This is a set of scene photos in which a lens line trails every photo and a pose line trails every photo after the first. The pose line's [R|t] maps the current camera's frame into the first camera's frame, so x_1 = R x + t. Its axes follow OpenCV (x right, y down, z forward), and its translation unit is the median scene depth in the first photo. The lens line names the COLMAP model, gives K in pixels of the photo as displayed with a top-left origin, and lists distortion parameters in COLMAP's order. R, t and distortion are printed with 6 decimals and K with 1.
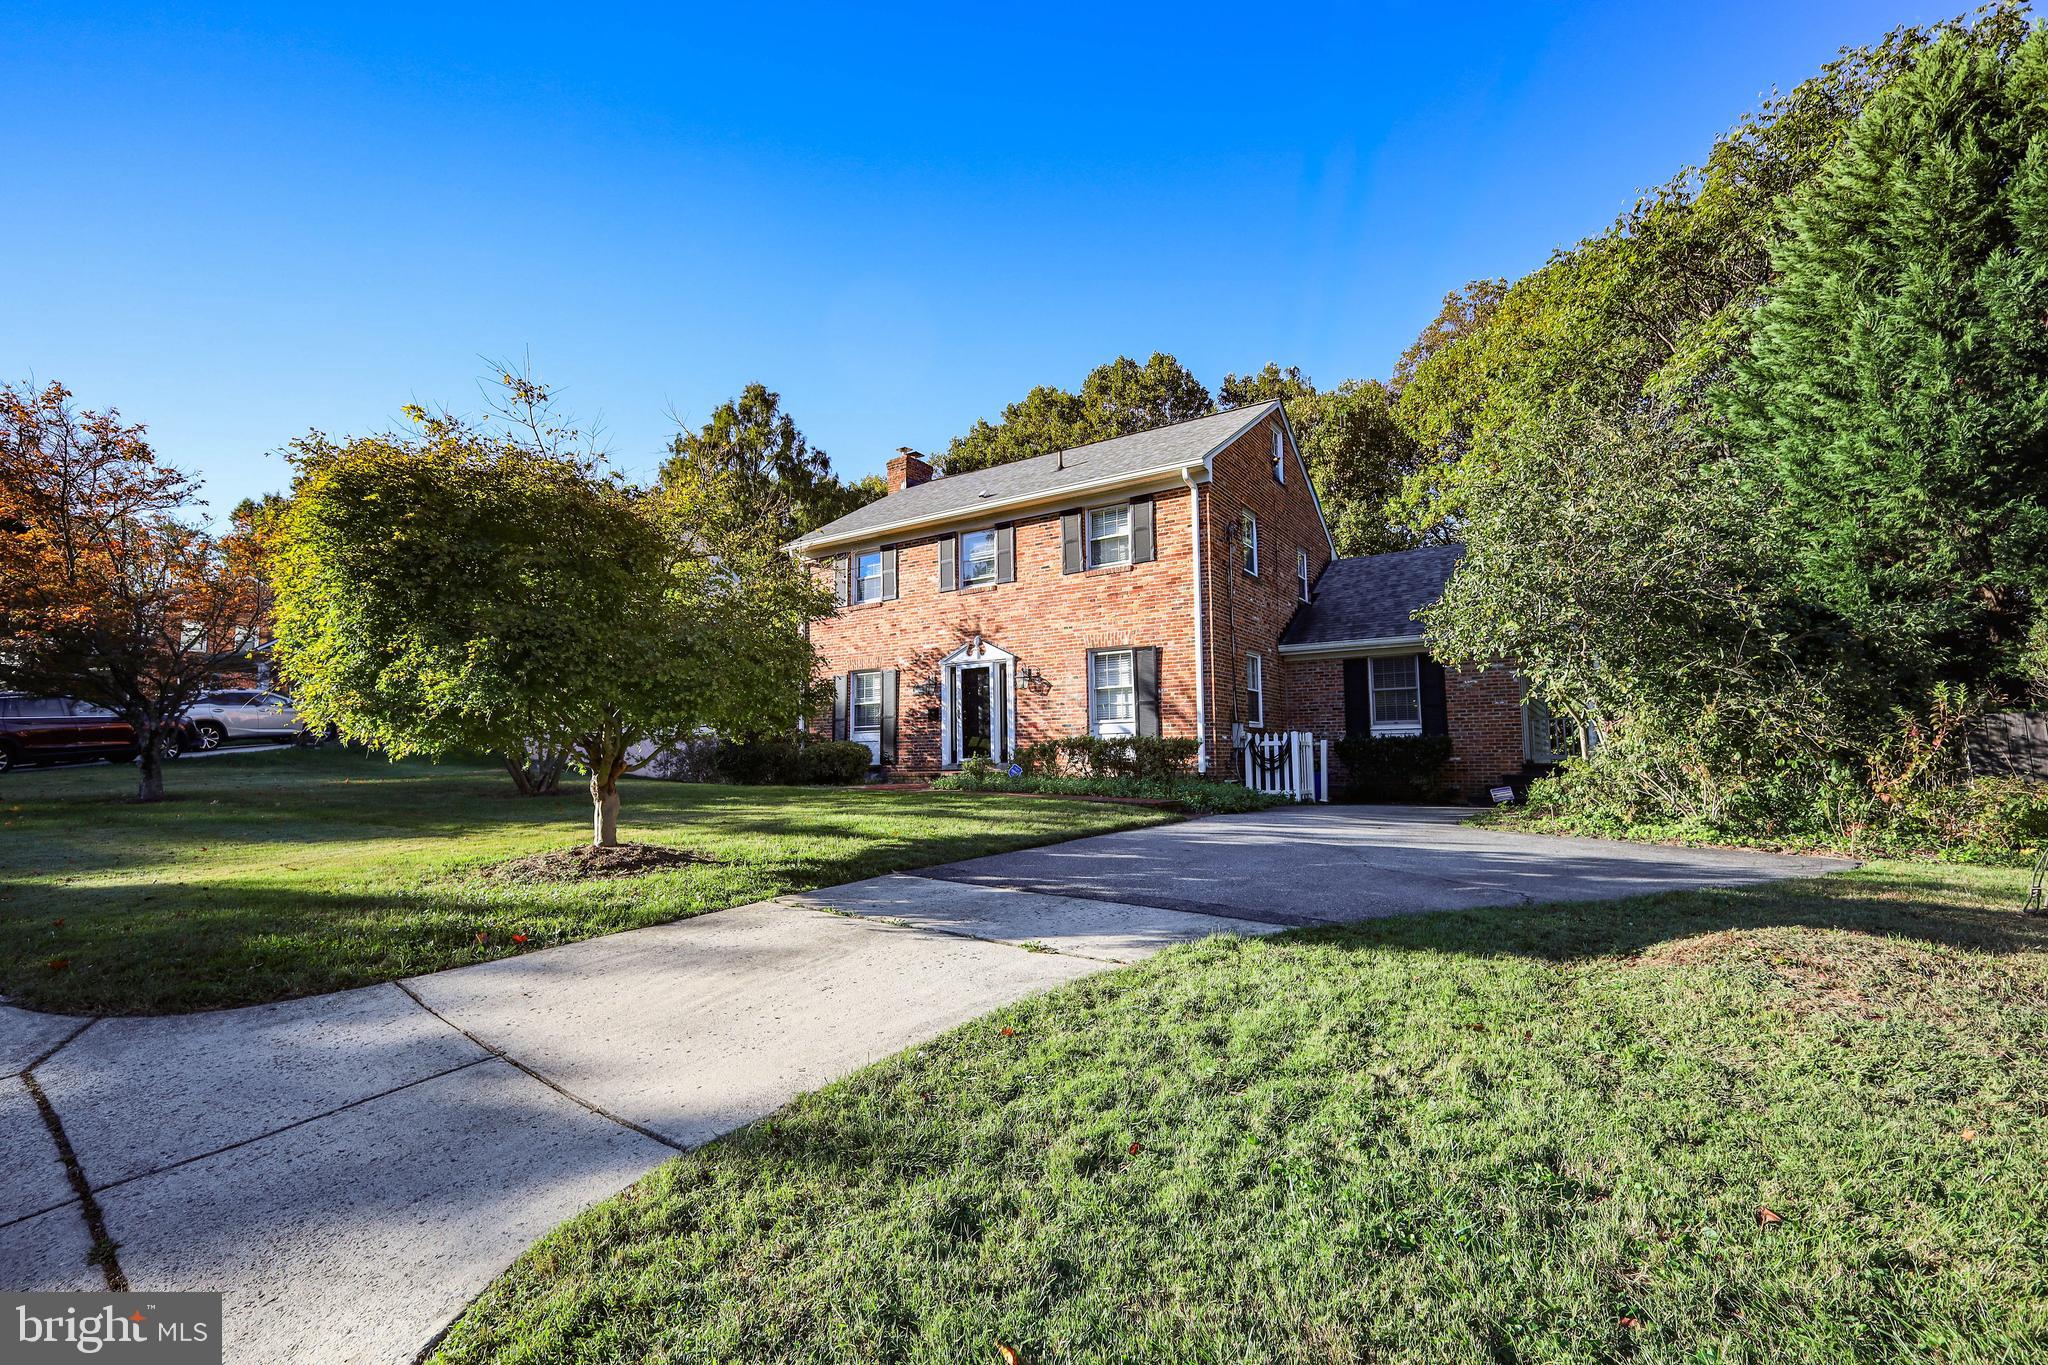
lens RADIAL K [[884.1, 0, 1024.0], [0, 884.1, 682.5], [0, 0, 1]] dist [0.000610, 0.000088]
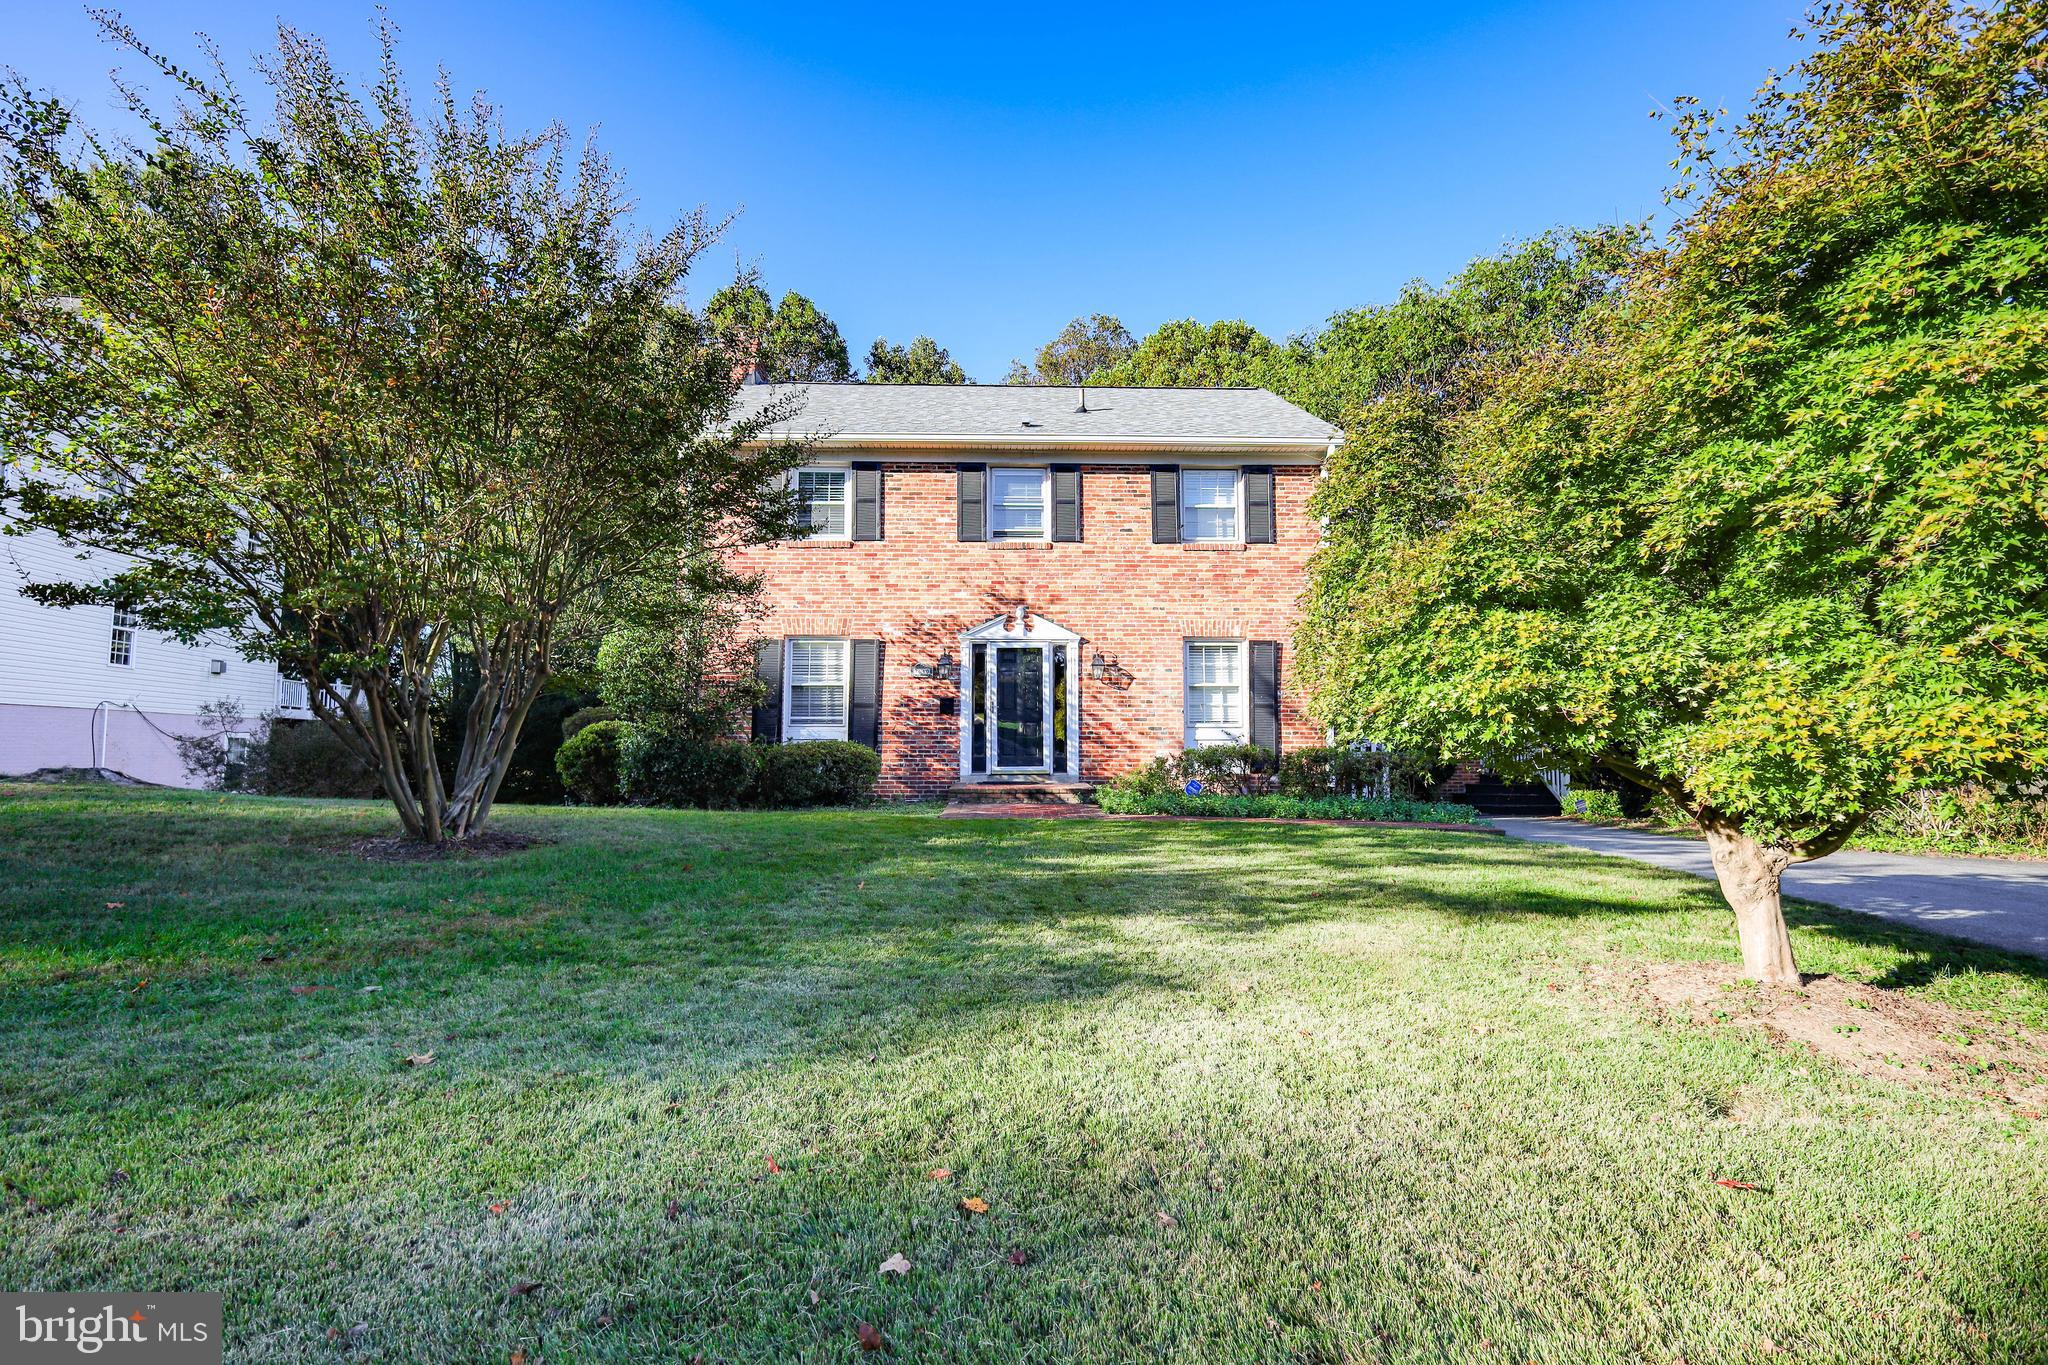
lens RADIAL K [[884.1, 0, 1024.0], [0, 884.1, 682.5], [0, 0, 1]] dist [0.000610, 0.000088]
pose [[0.821105, 0.058711, 0.567750, -0.491990], [-0.063186, 0.997932, -0.011815, 0.022951], [-0.567270, -0.026172, 0.823116, 0.380305]]
